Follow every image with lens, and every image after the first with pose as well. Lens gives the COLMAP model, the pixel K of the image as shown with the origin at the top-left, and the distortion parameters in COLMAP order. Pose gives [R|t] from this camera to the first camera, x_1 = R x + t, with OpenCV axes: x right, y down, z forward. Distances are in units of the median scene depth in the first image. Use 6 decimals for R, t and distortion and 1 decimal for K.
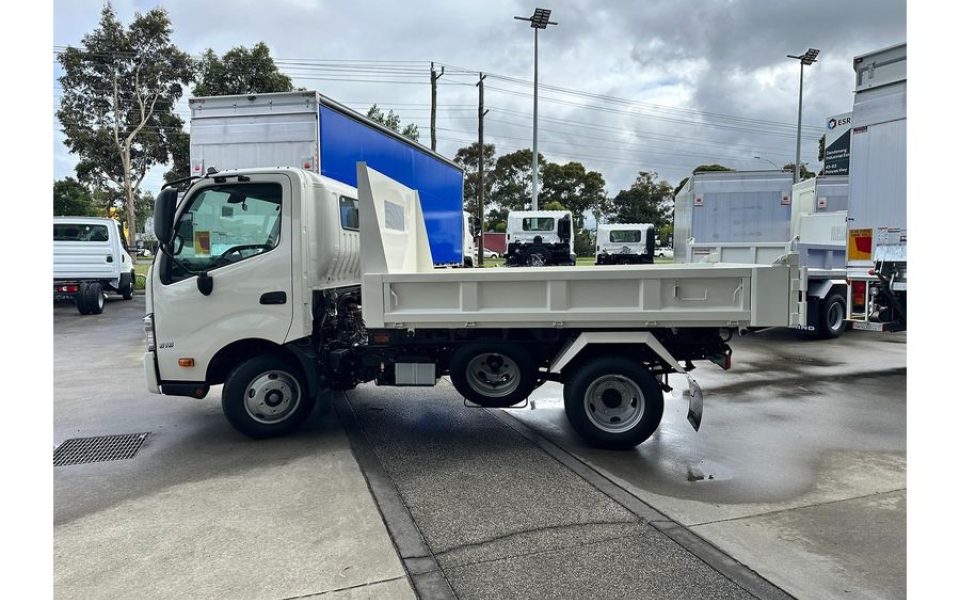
lens RADIAL K [[594.0, 0, 480.0], [0, 594.0, 300.0], [0, 0, 1]] dist [0.056763, -0.065779]
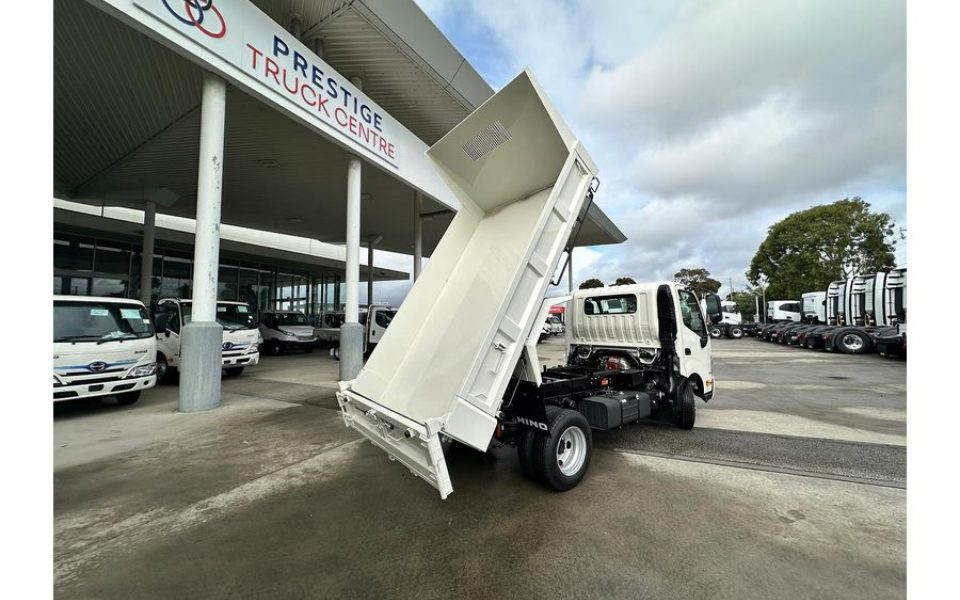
lens RADIAL K [[338.4, 0, 479.6], [0, 338.4, 297.8], [0, 0, 1]] dist [-0.000744, 0.000020]
pose [[-0.711724, -0.049105, -0.700740, 0.531505], [-0.042154, 0.998742, -0.027173, -0.085983], [0.701193, 0.010199, -0.712899, 1.019463]]
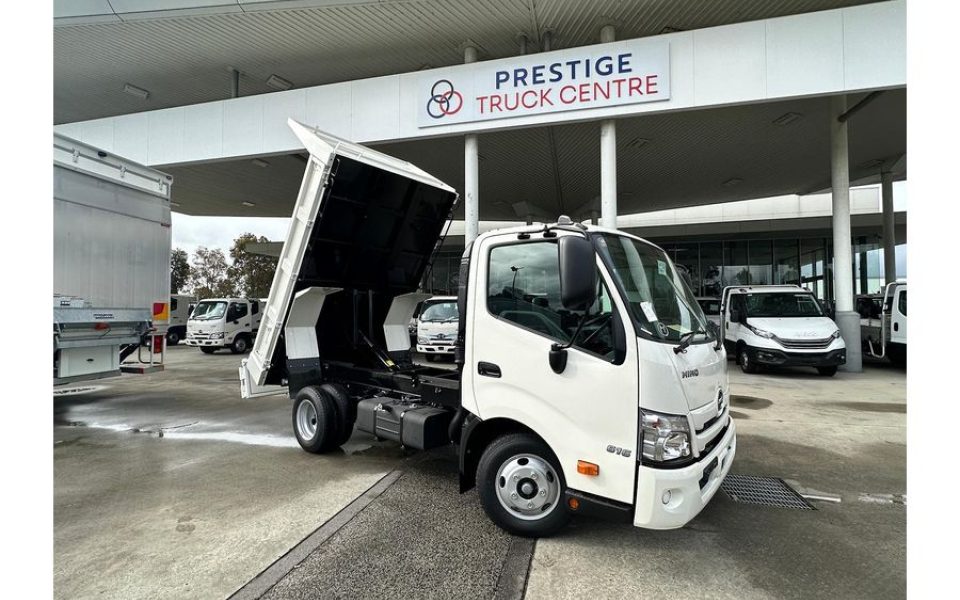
lens RADIAL K [[416.3, 0, 480.0], [0, 416.3, 300.0], [0, 0, 1]] dist [-0.001074, -0.000219]
pose [[-0.838430, 0.018905, 0.544681, -0.375124], [0.036995, 0.999067, 0.022270, -0.091191], [-0.543752, 0.038822, -0.838348, 1.163770]]
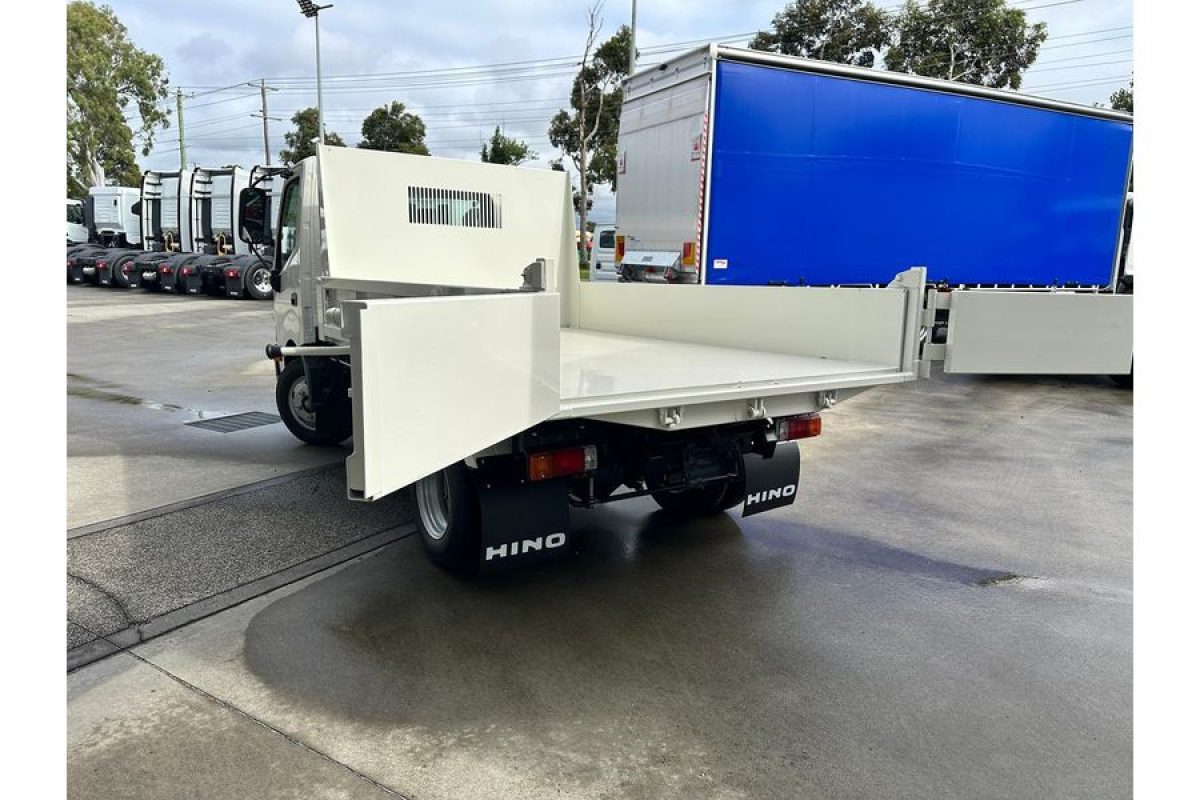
lens RADIAL K [[741.8, 0, 612.3], [0, 741.8, 401.4], [0, 0, 1]] dist [0.052418, -0.070210]
pose [[0.650816, 0.160058, -0.742172, 0.533981], [-0.084222, 0.986713, 0.138941, -0.030575], [0.754549, -0.027918, 0.655649, 0.354085]]
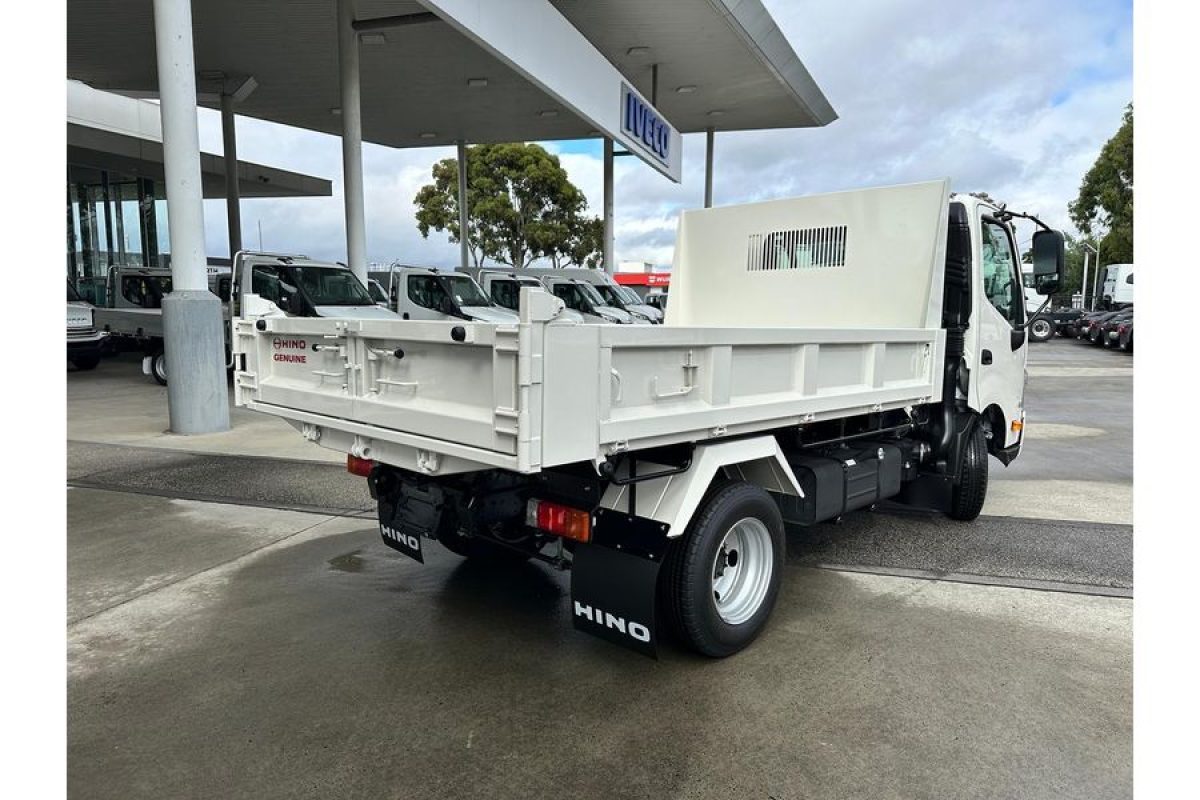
lens RADIAL K [[744.6, 0, 597.2], [0, 744.6, 401.4], [0, 0, 1]] dist [0.060029, -0.077040]
pose [[-0.616172, 0.093776, -0.782009, 0.506568], [-0.058470, 0.984701, 0.164153, -0.066861], [0.785438, 0.146870, -0.601262, 0.972201]]
